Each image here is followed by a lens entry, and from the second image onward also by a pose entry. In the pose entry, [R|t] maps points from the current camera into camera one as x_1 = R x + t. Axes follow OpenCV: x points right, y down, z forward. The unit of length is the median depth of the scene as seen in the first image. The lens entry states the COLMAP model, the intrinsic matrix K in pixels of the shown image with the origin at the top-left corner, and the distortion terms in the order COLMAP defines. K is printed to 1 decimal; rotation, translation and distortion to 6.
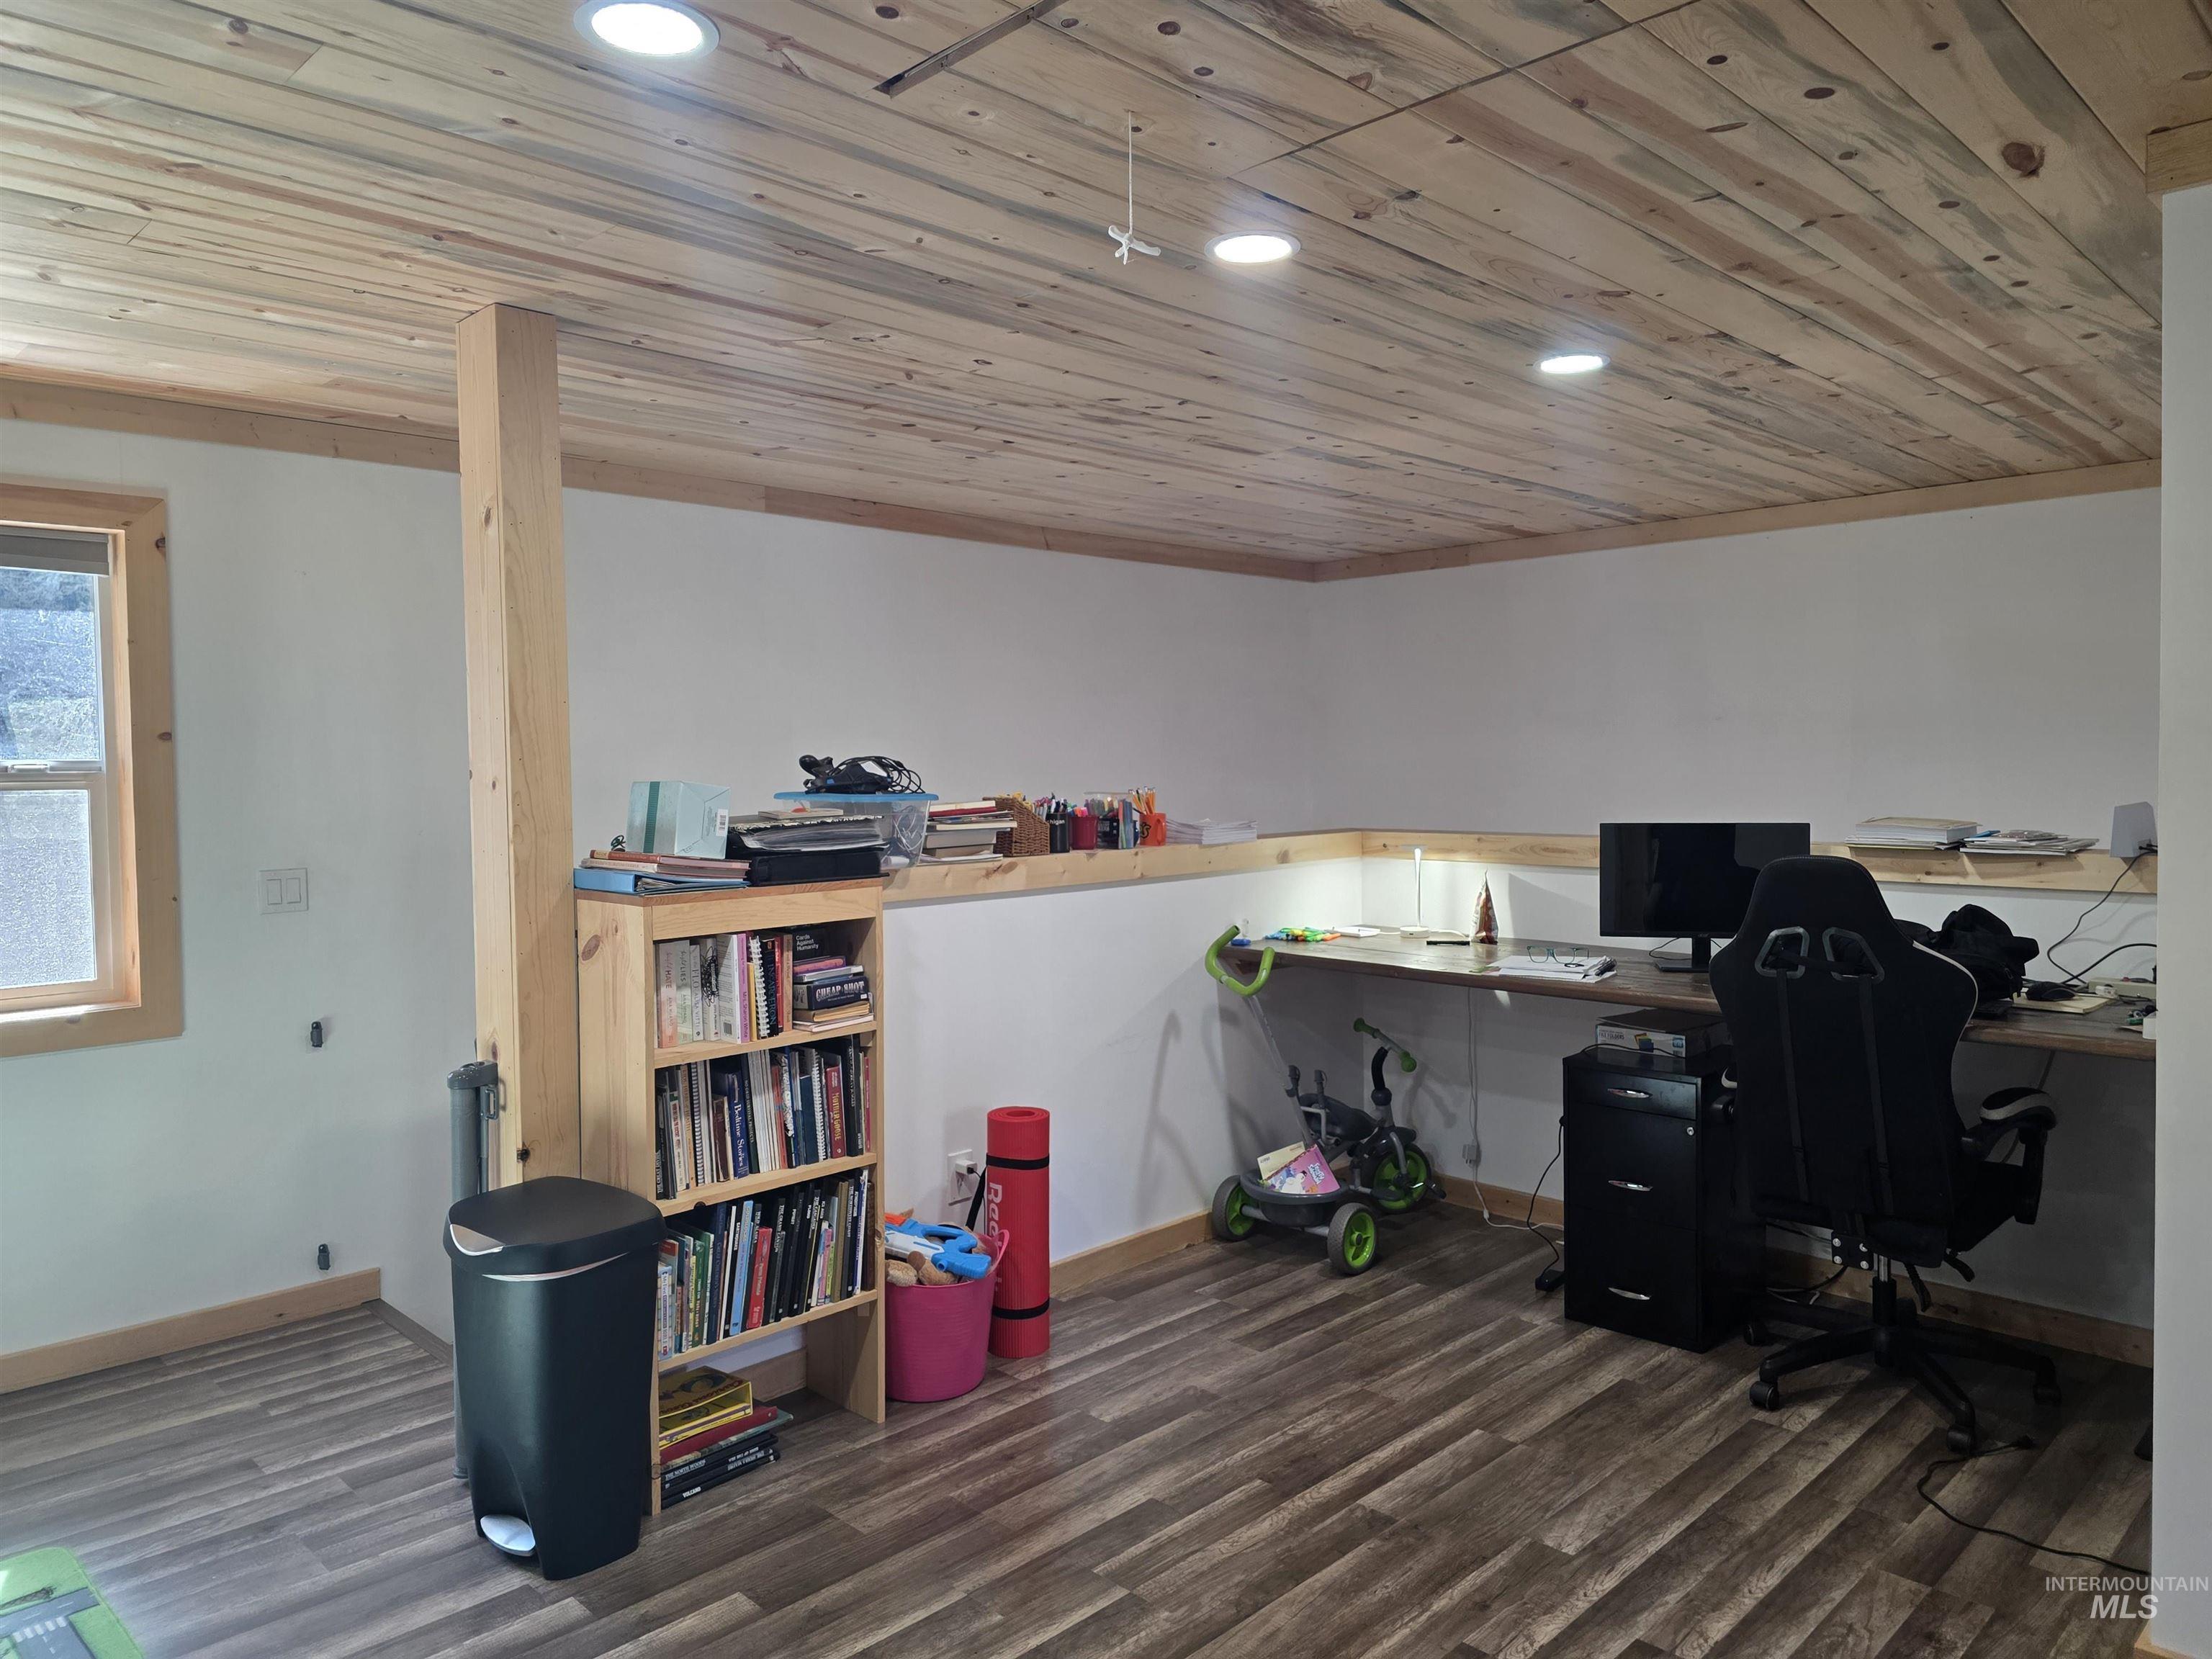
lens RADIAL K [[1473.2, 0, 1109.8], [0, 1473.2, 811.2], [0, 0, 1]] dist [0.052665, -0.053663]
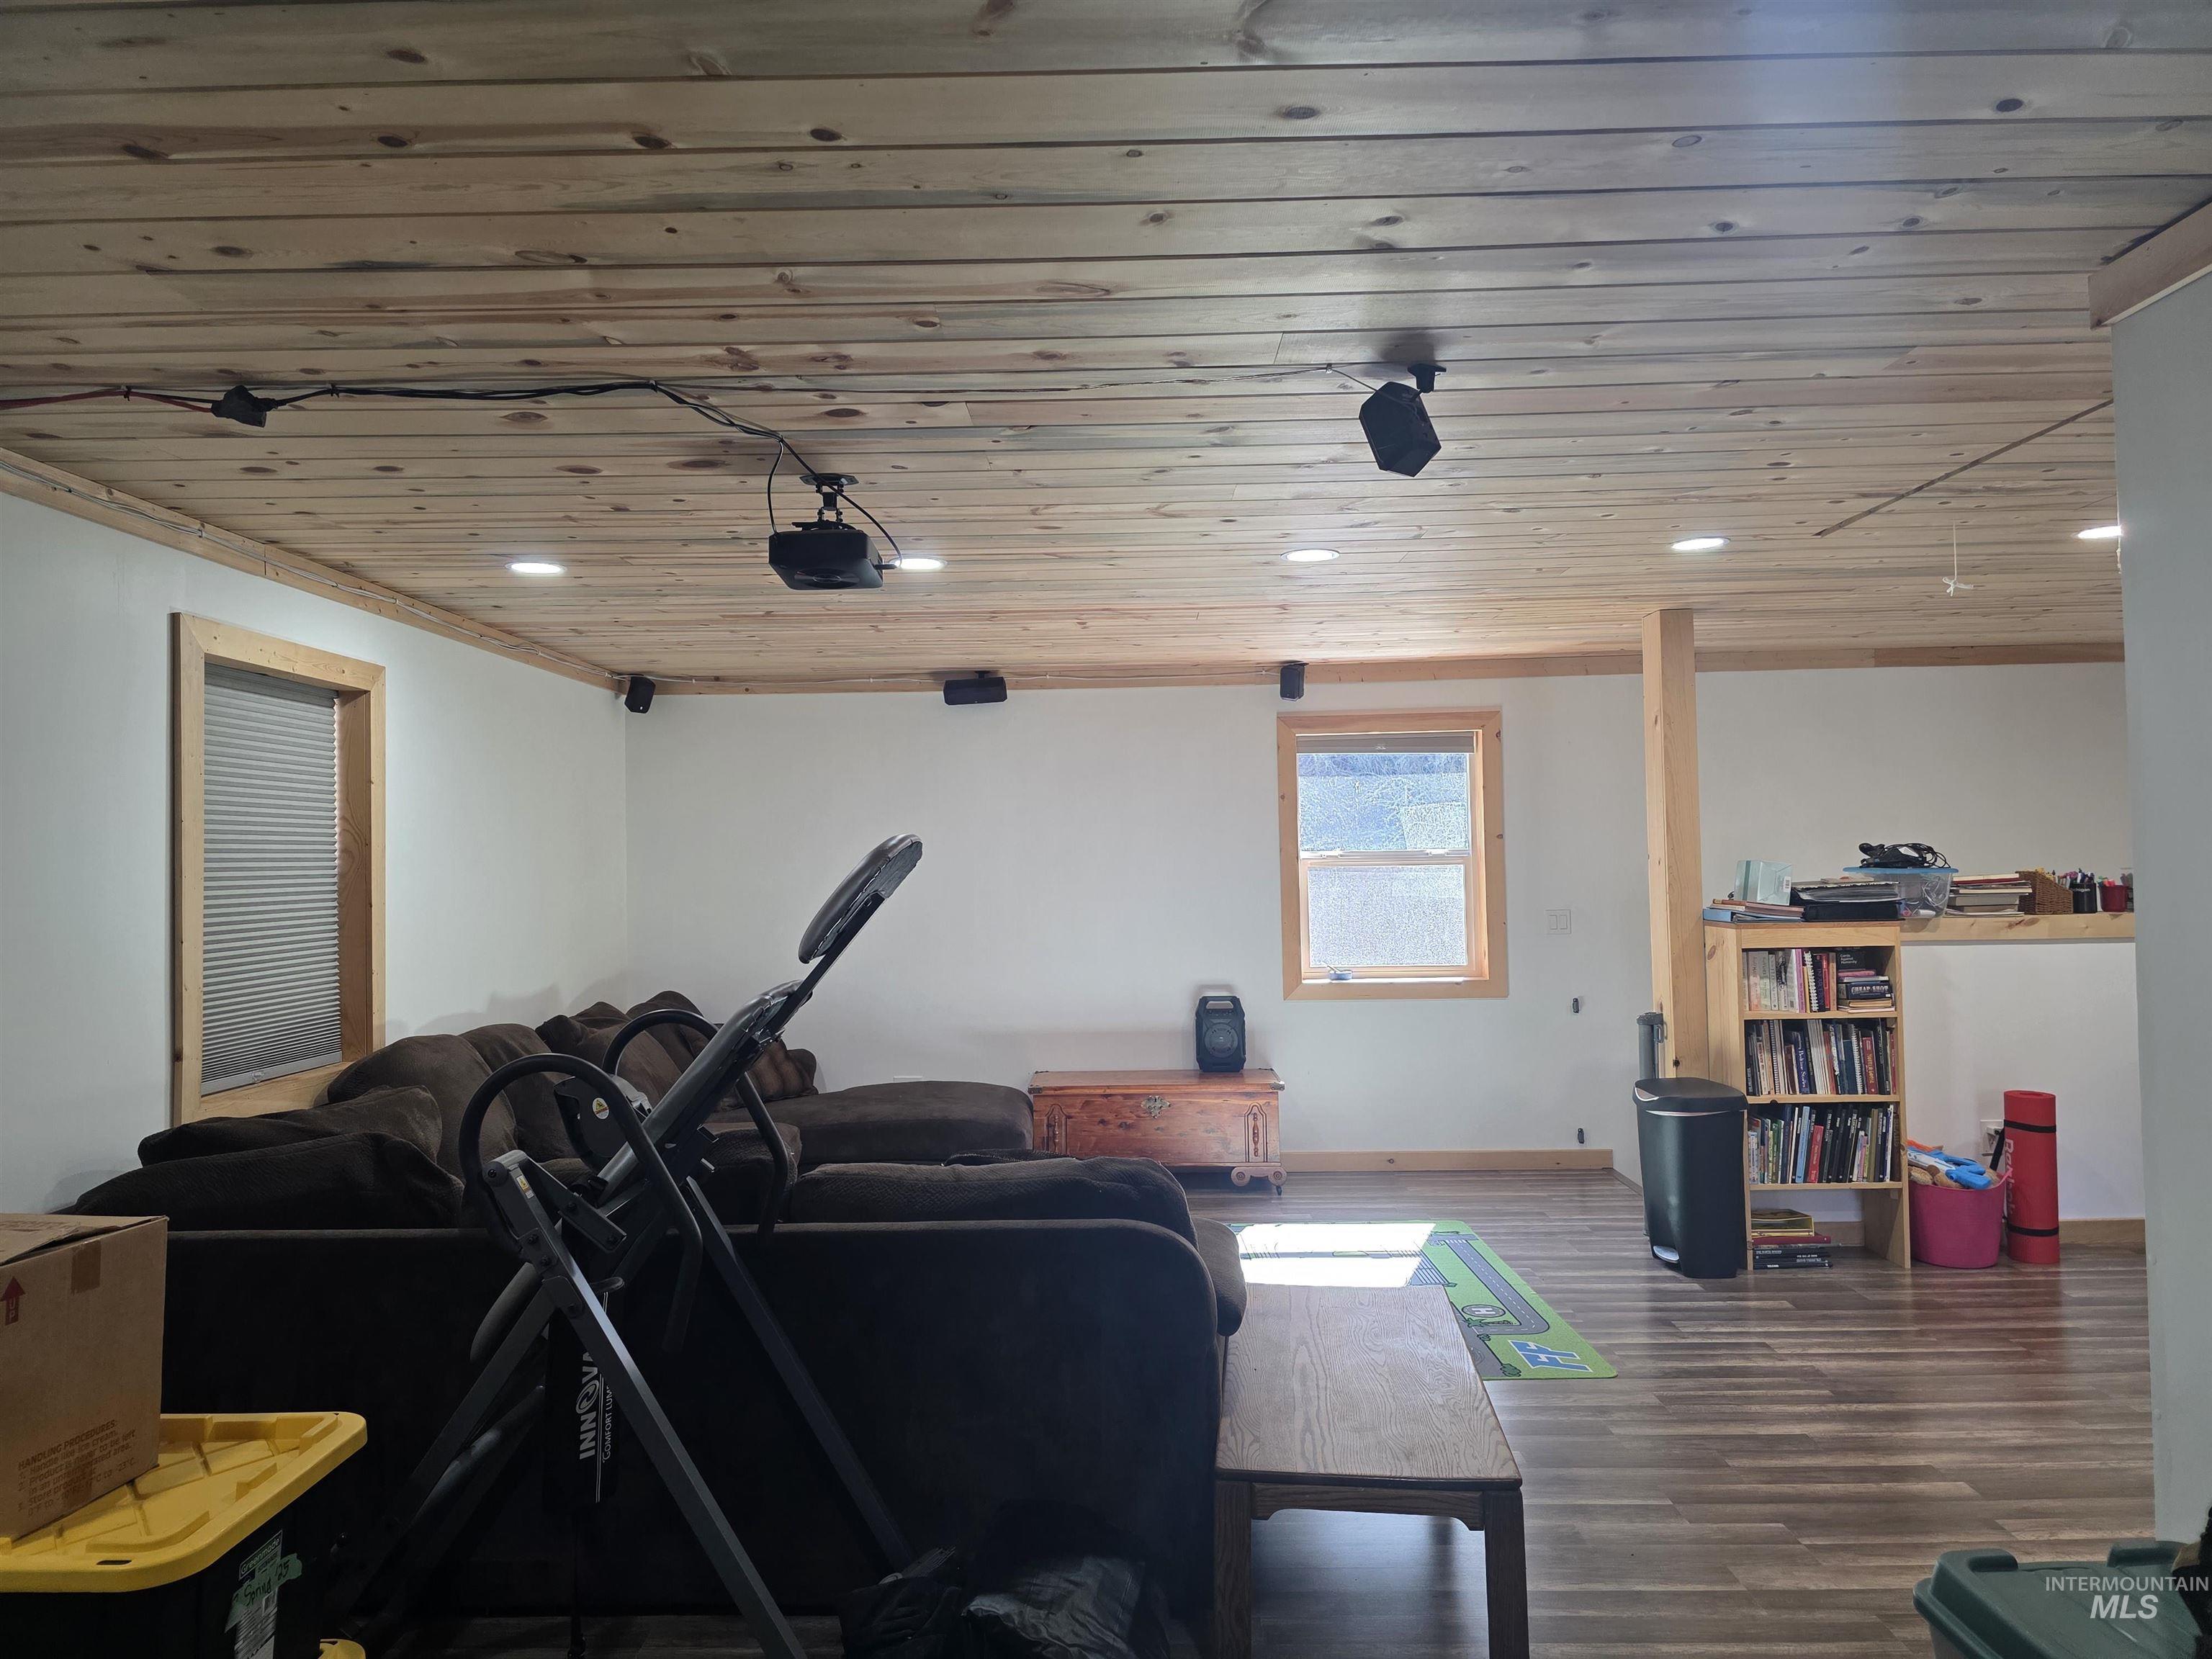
lens RADIAL K [[1473.2, 0, 1088.0], [0, 1473.2, 820.4], [0, 0, 1]] dist [0.052665, -0.053663]
pose [[0.683841, -0.020576, -0.729341, 0.432883], [-0.012113, 0.999144, -0.039545, 0.011197], [0.729531, 0.035877, 0.683007, -0.761047]]
